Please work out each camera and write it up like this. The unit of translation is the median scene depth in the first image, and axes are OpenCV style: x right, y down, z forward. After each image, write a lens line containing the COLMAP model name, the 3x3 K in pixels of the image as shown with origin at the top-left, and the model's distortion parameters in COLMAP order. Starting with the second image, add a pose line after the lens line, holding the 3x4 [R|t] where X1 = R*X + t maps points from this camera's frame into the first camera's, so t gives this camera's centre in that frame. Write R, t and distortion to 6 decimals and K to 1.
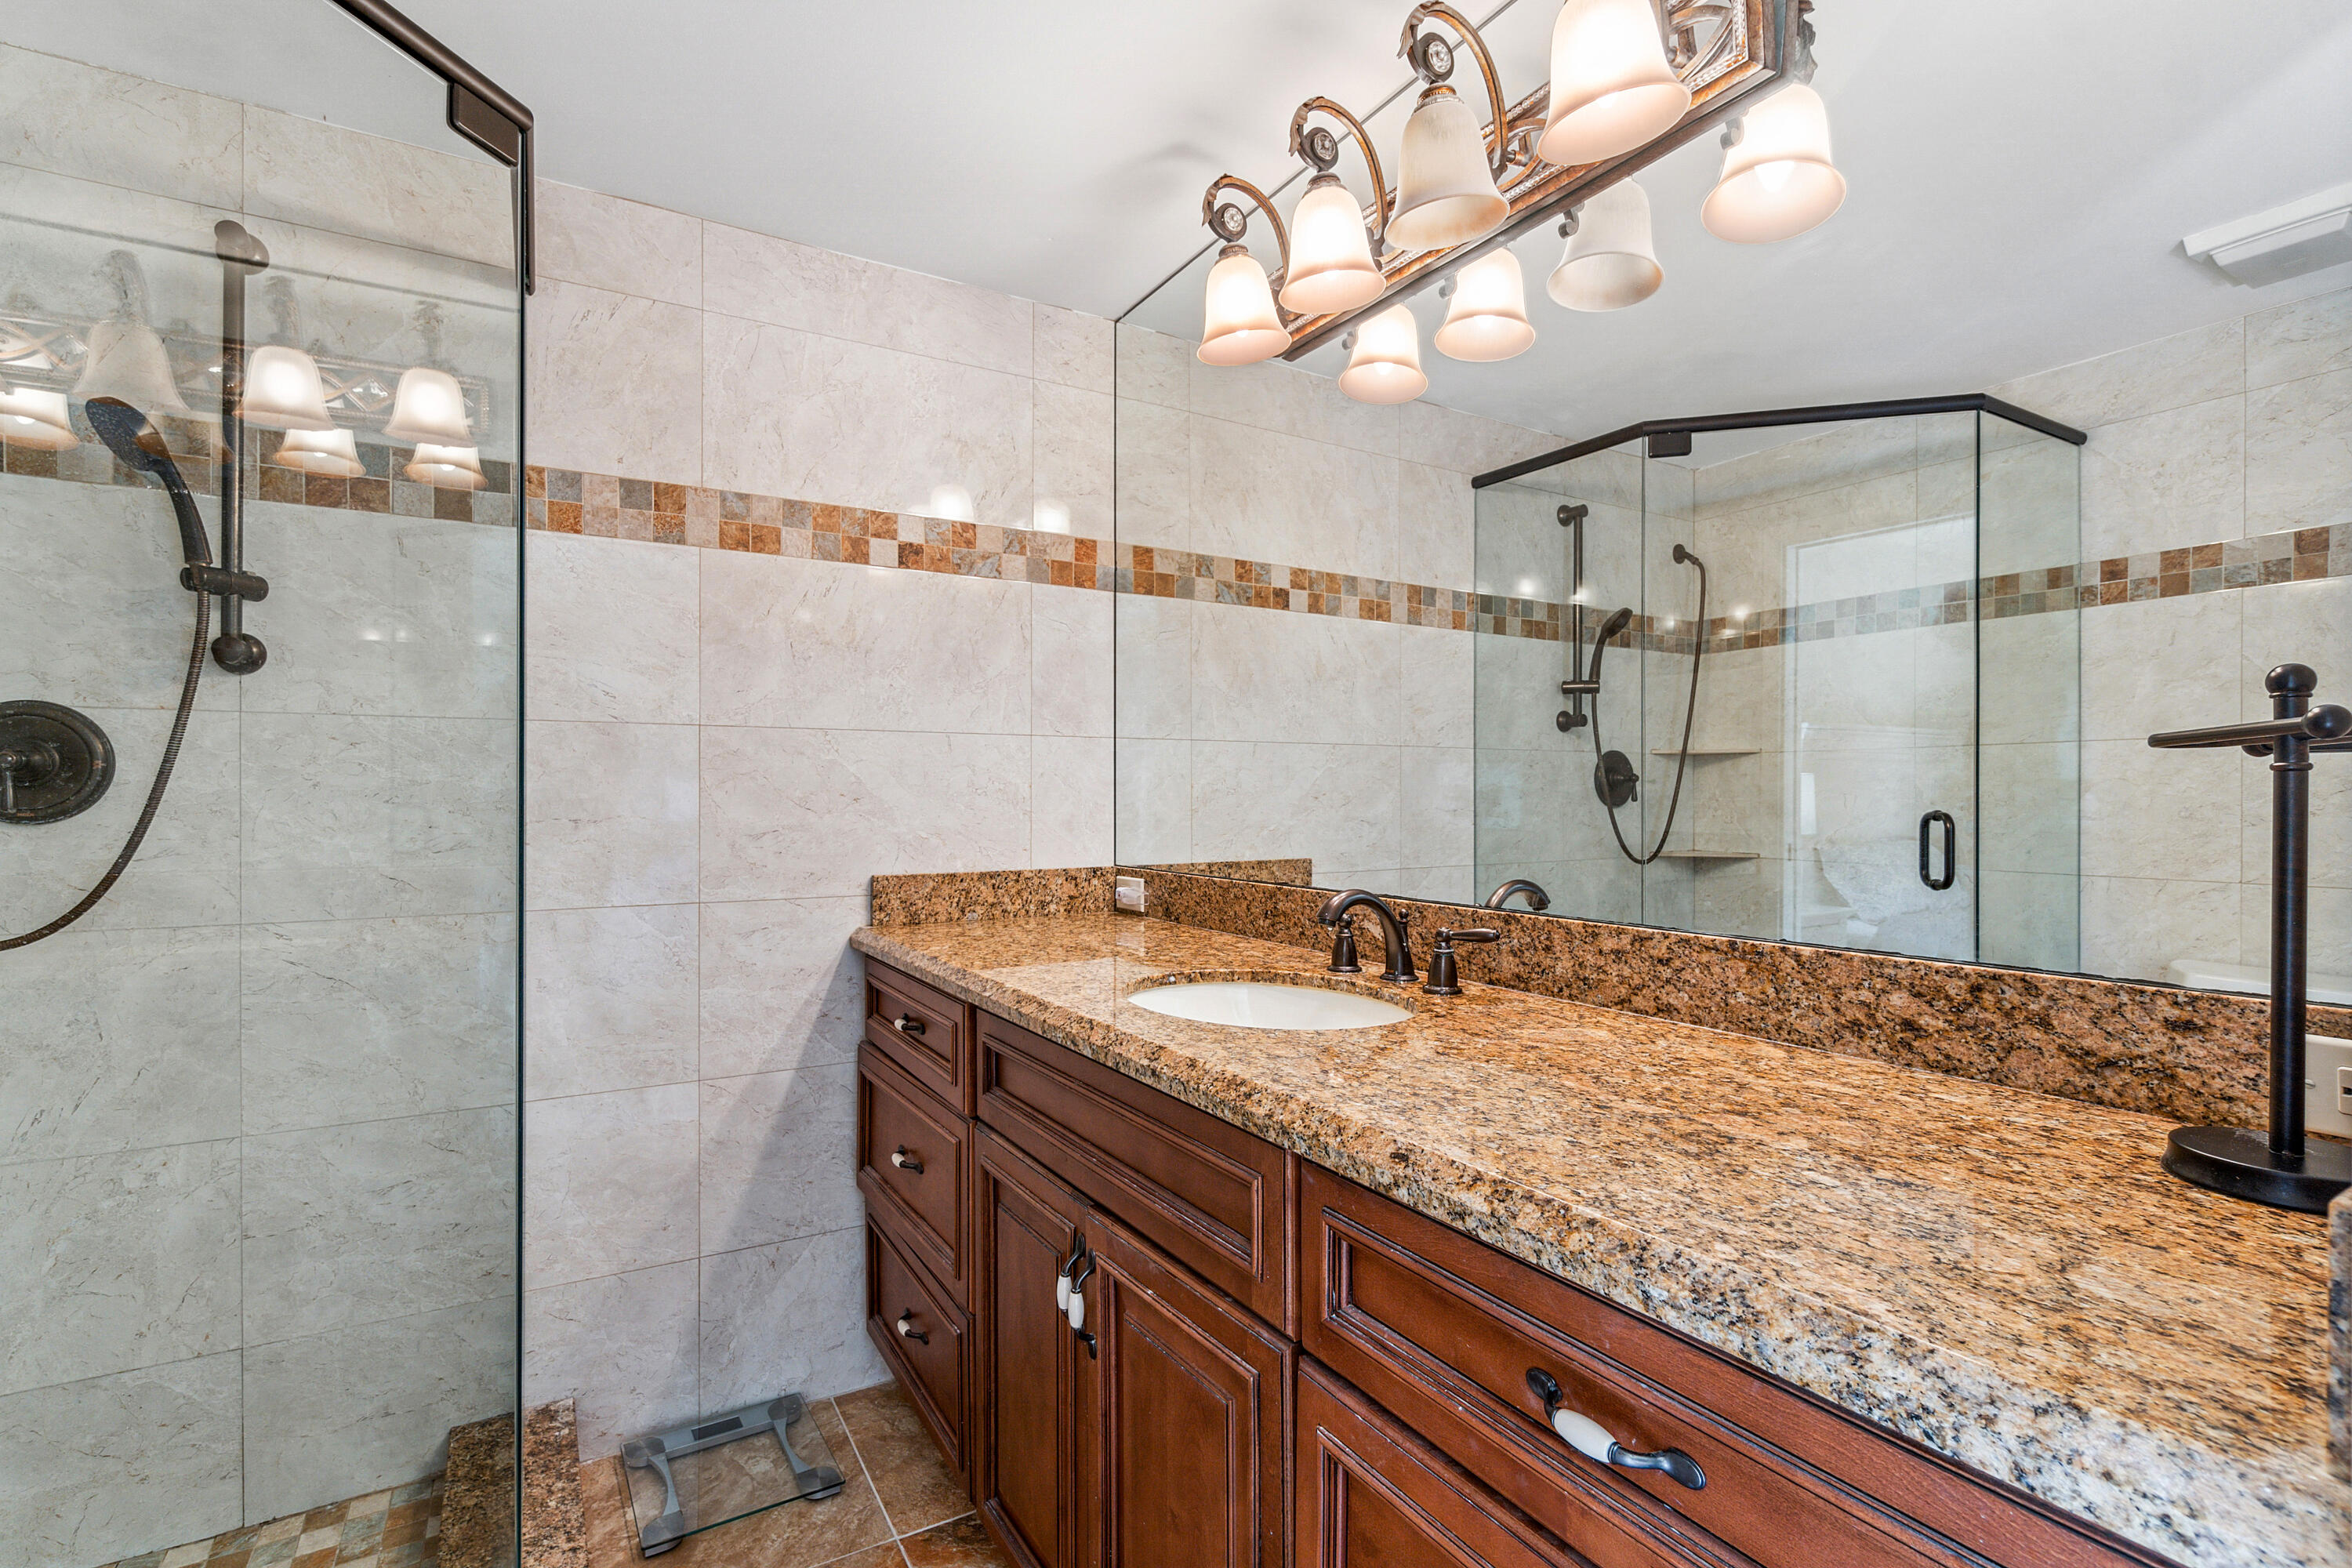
lens RADIAL K [[1070.4, 0, 1176.0], [0, 1070.4, 784.0], [0, 0, 1]] dist [0.001073, 0.000555]
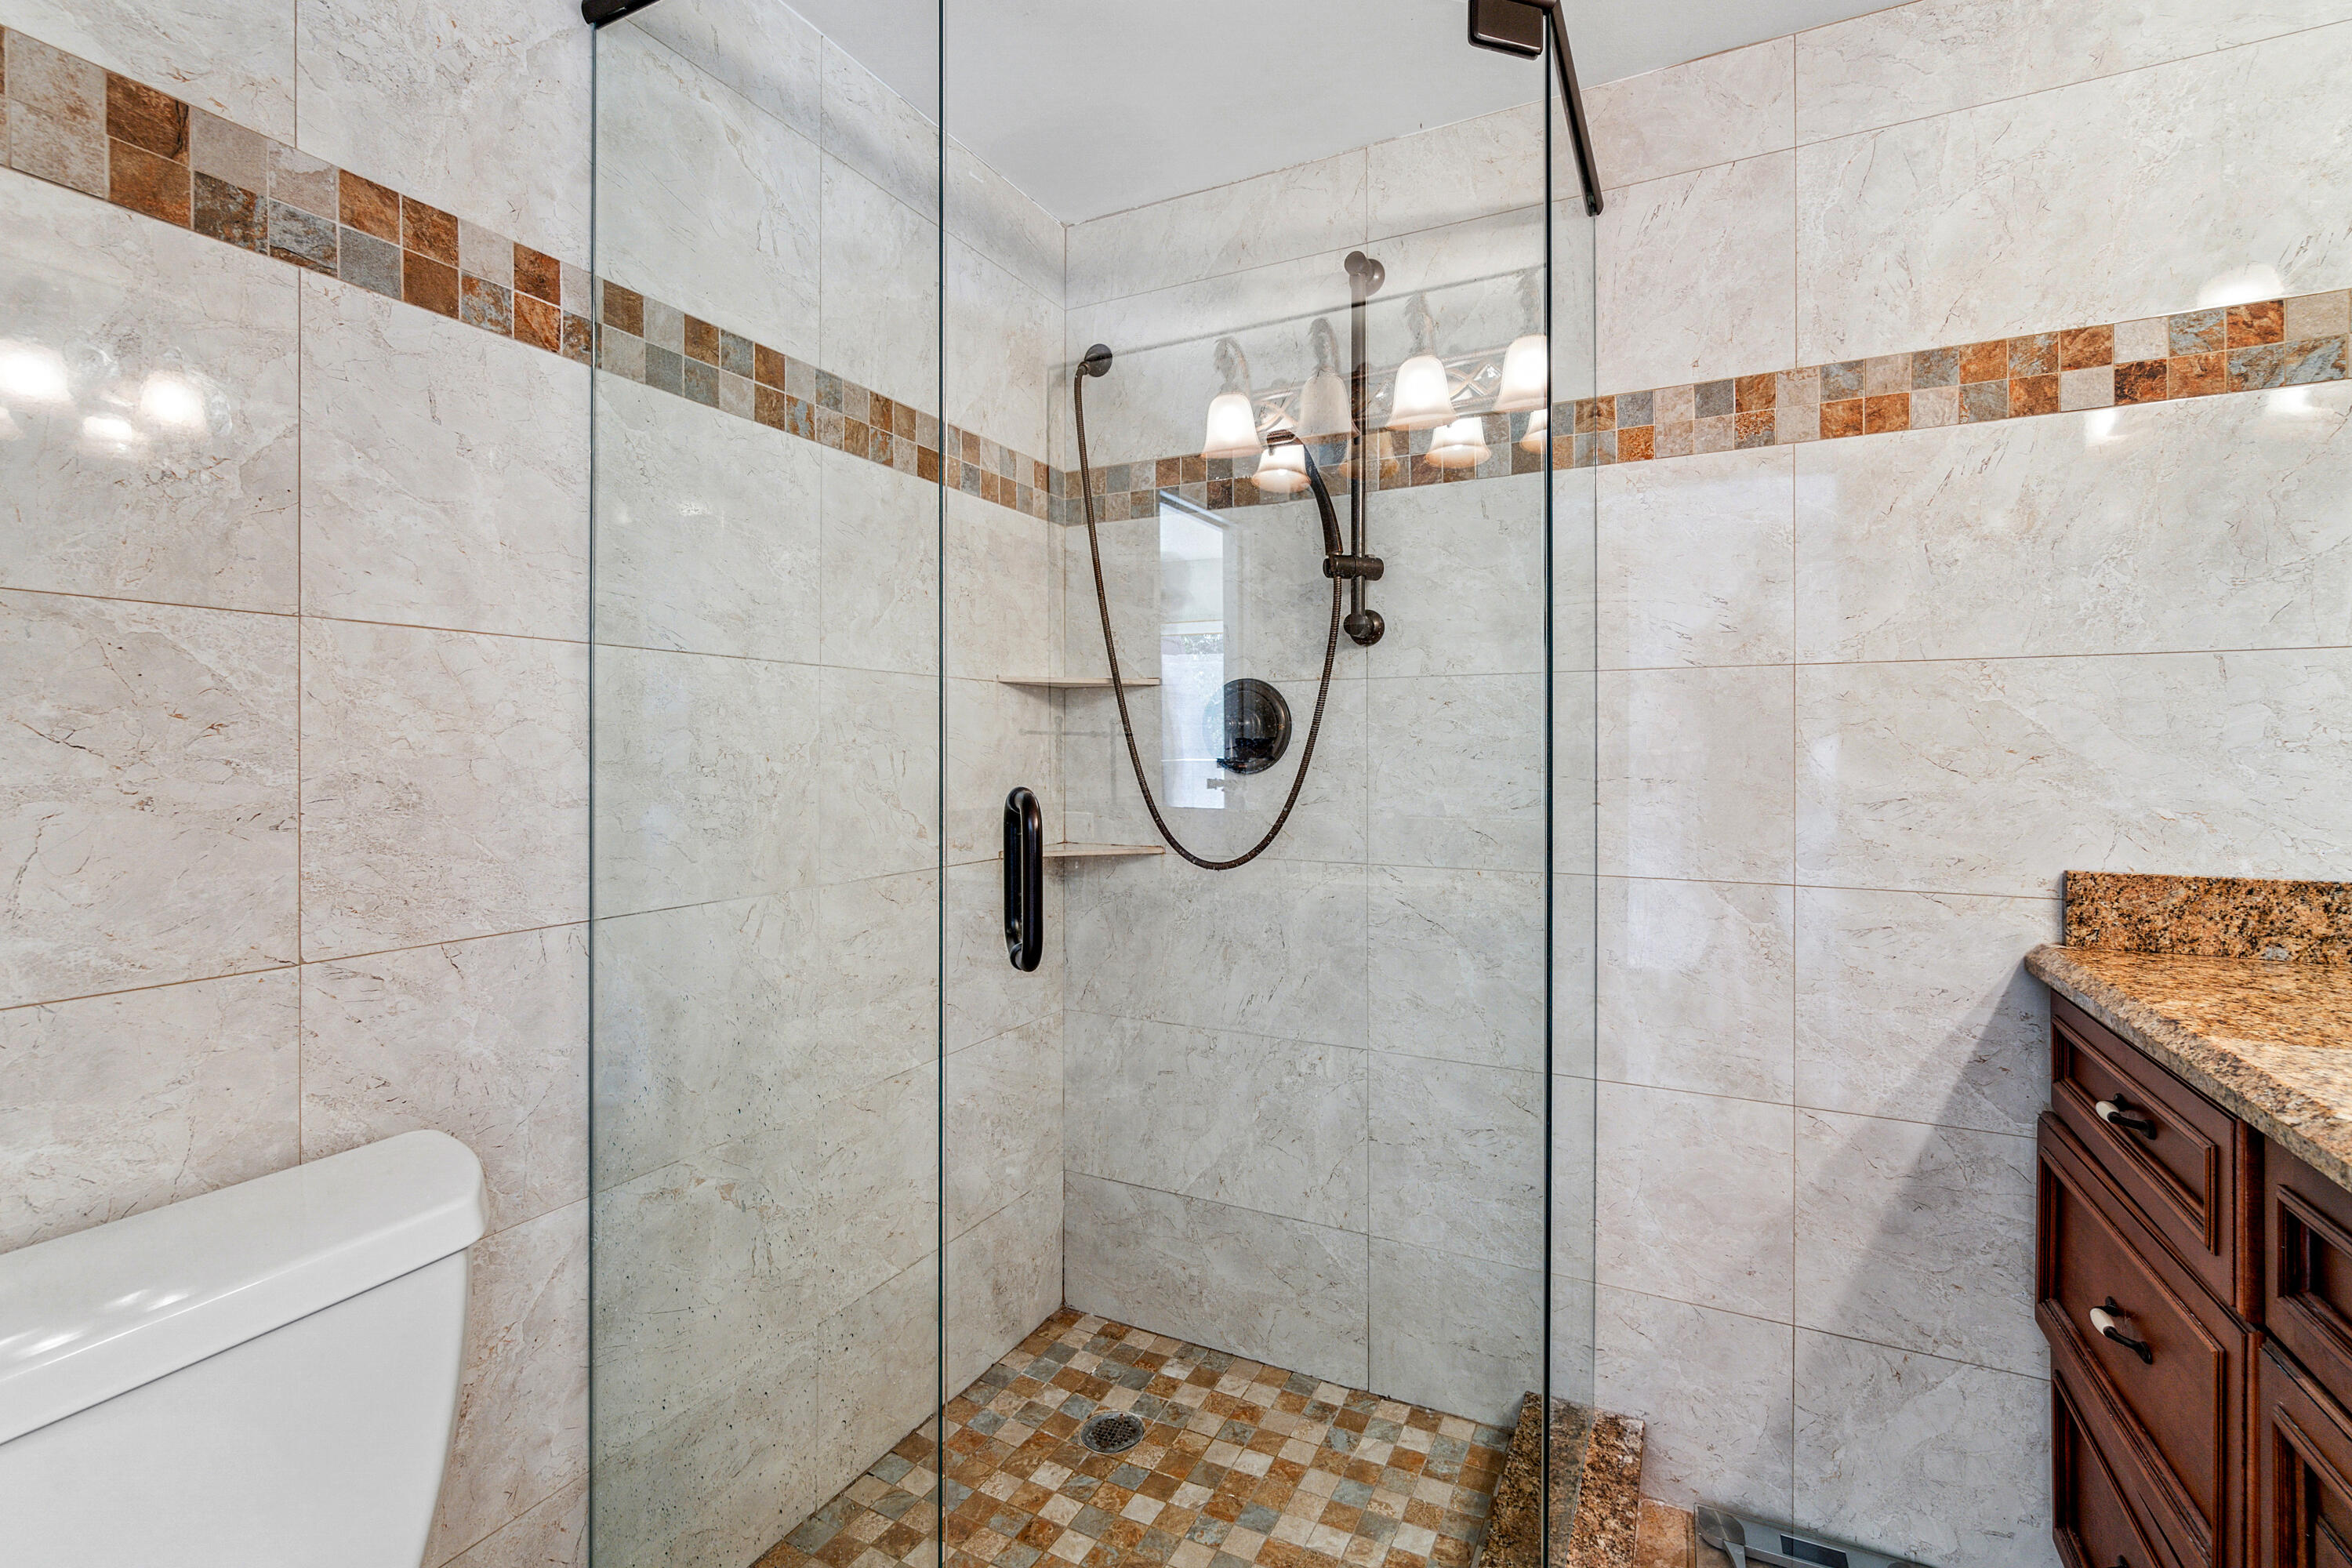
lens RADIAL K [[1064.8, 0, 1173.2], [0, 1064.8, 750.7], [0, 0, 1]] dist [-0.003578, 0.000638]
pose [[0.530726, -0.000128, -0.847544, -0.015977], [0.008638, 0.999949, 0.005259, 0.001602], [0.847500, -0.010112, 0.530700, 0.186169]]
